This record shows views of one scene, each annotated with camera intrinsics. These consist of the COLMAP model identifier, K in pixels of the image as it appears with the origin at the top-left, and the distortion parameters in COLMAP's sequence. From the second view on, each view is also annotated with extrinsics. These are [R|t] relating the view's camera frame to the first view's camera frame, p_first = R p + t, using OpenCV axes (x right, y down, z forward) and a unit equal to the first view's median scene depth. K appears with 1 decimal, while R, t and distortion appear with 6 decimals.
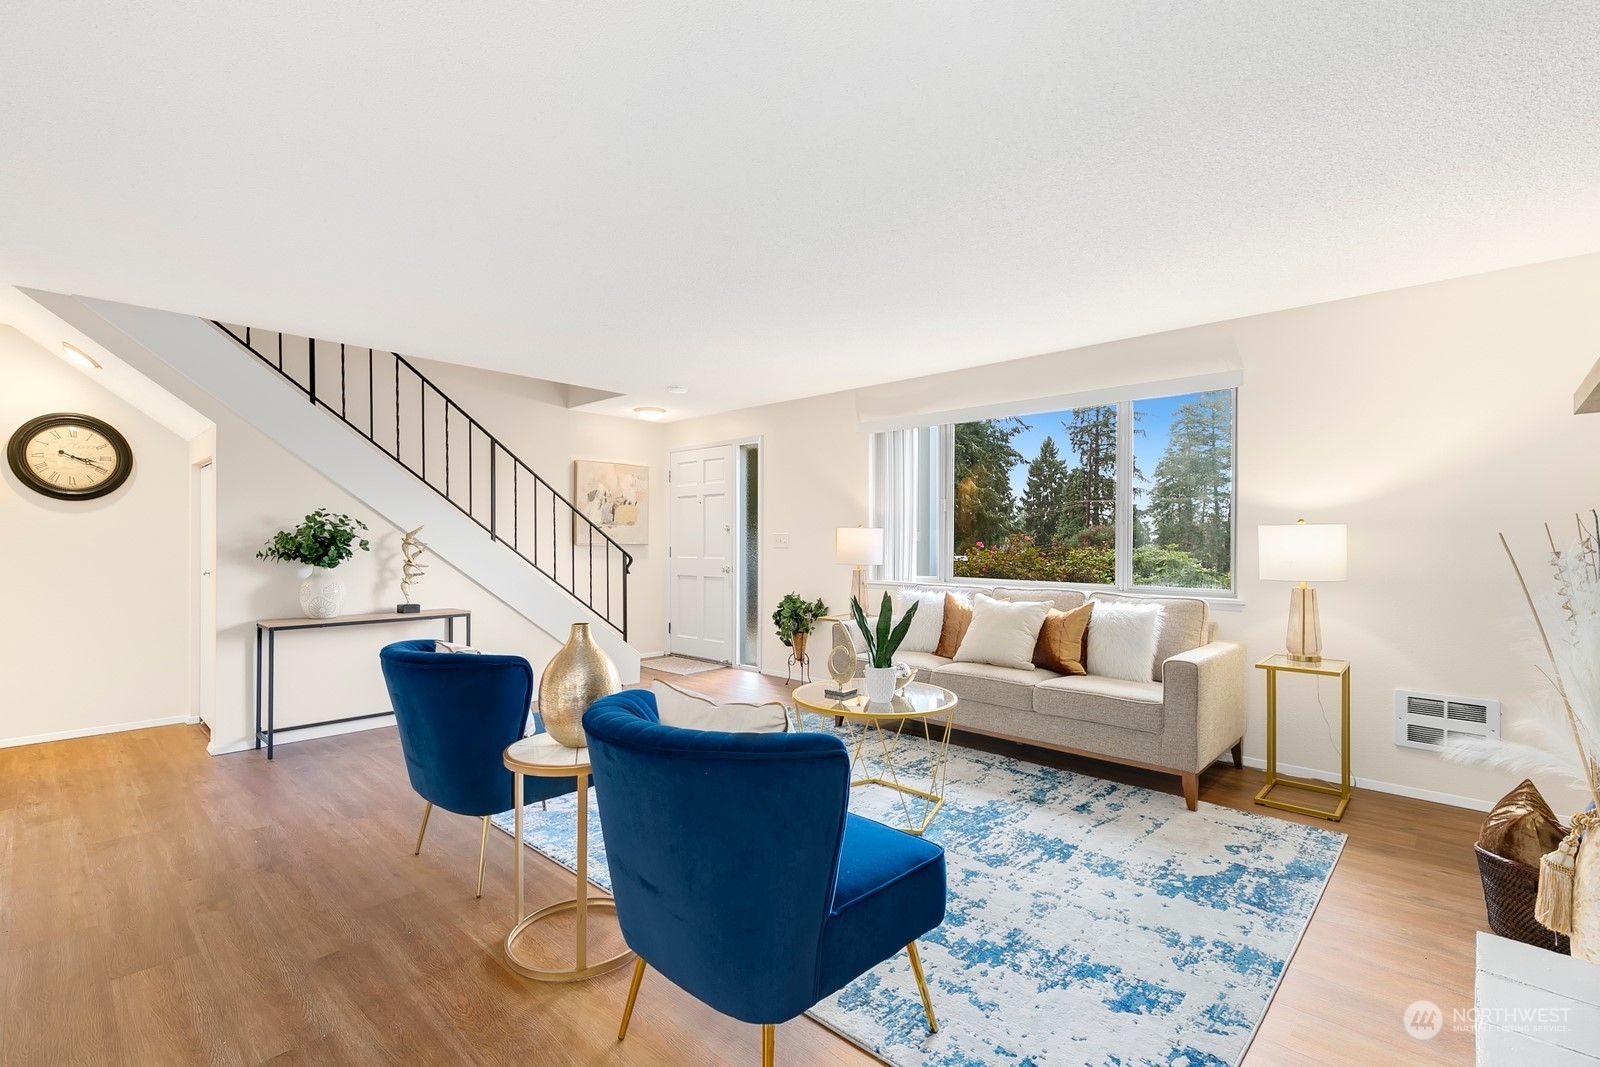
lens RADIAL K [[720.1, 0, 792.2], [0, 720.1, 536.5], [0, 0, 1]] dist [0.008103, -0.000384]
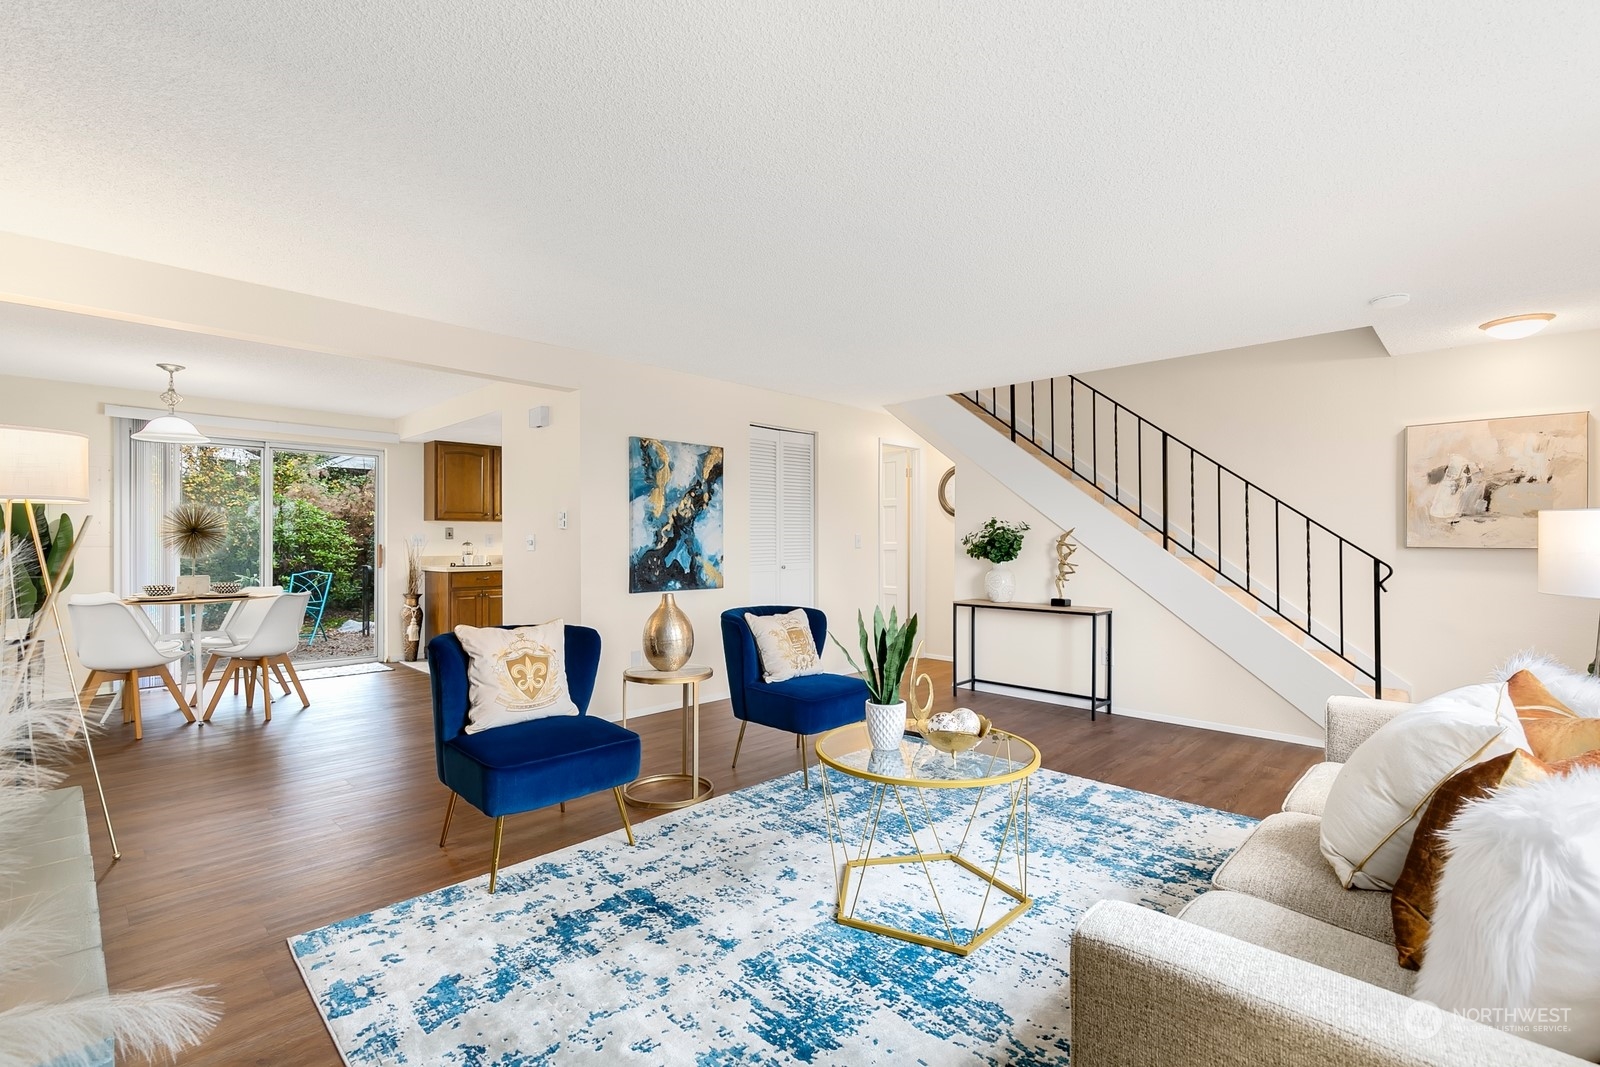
lens RADIAL K [[719.7, 0, 794.1], [0, 719.7, 543.0], [0, 0, 1]] dist [0.010384, -0.000438]
pose [[-0.017471, -0.000760, -0.999847, 0.724855], [0.005245, 0.999986, -0.000852, 0.006931], [0.999834, -0.005259, -0.017467, 0.739850]]
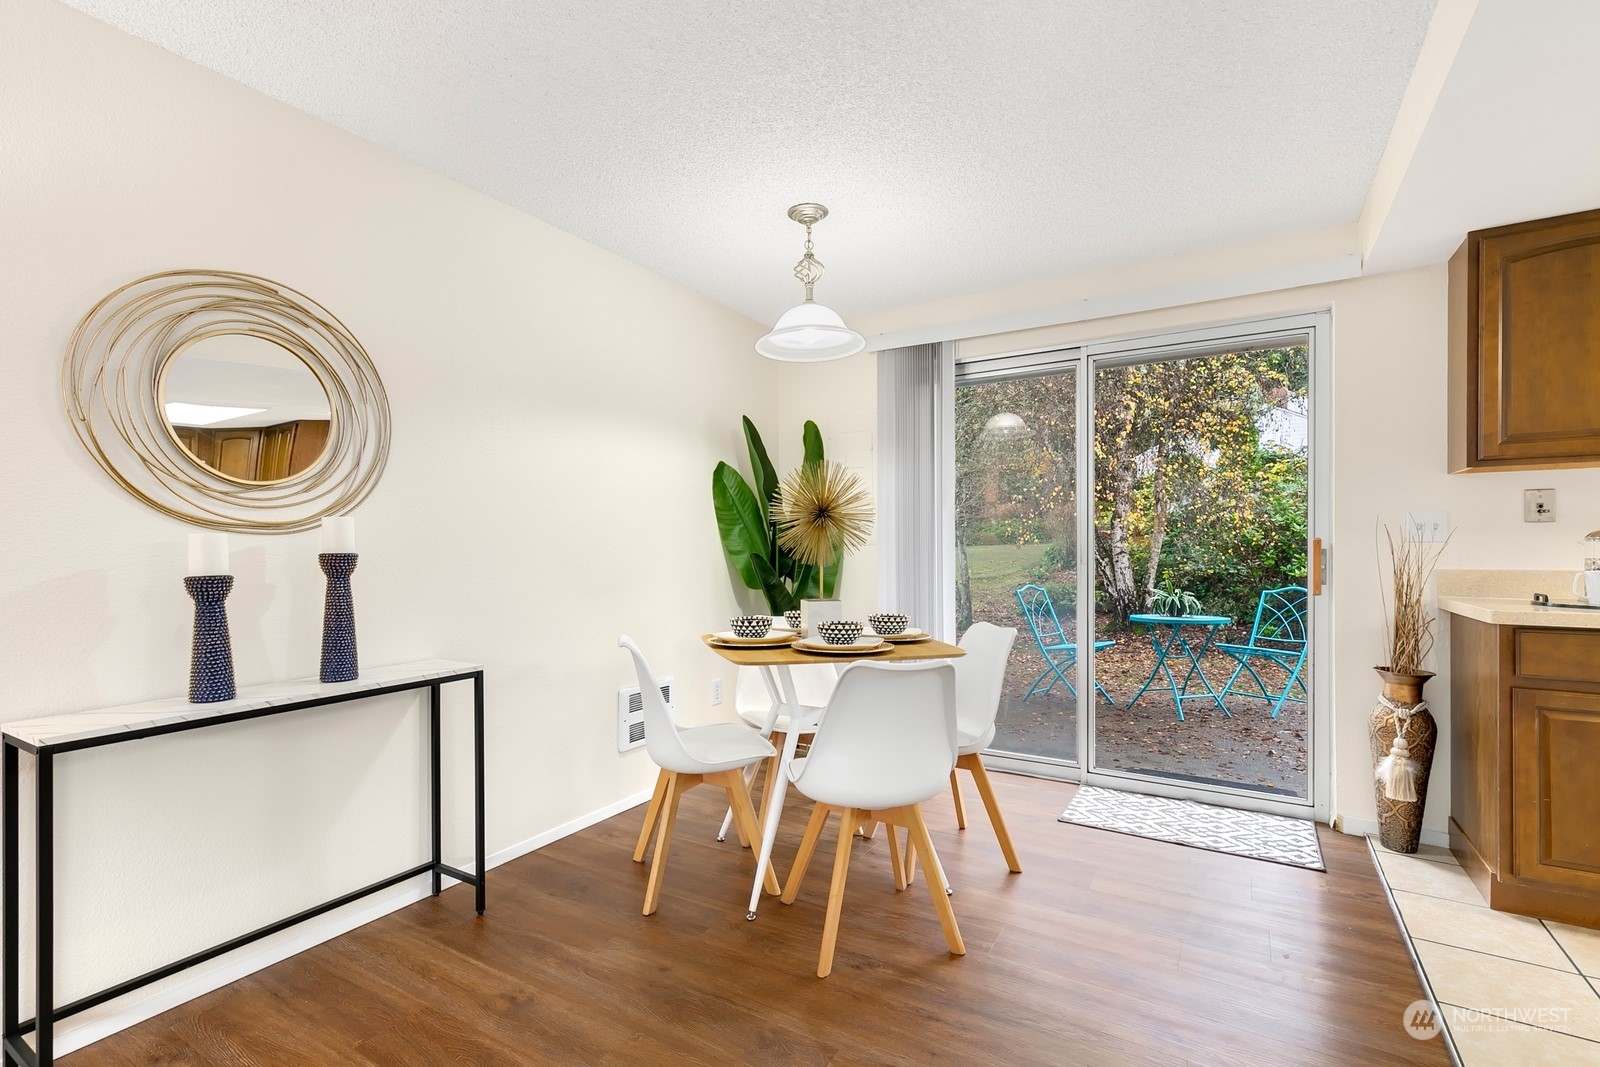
lens RADIAL K [[732.4, 0, 793.0], [0, 732.4, 550.2], [0, 0, 1]] dist [0.010970, -0.001165]
pose [[-0.977054, 0.005764, -0.212915, -0.402157], [0.005645, 0.999983, 0.001167, 0.010811], [0.212918, -0.000062, -0.977070, 0.289935]]
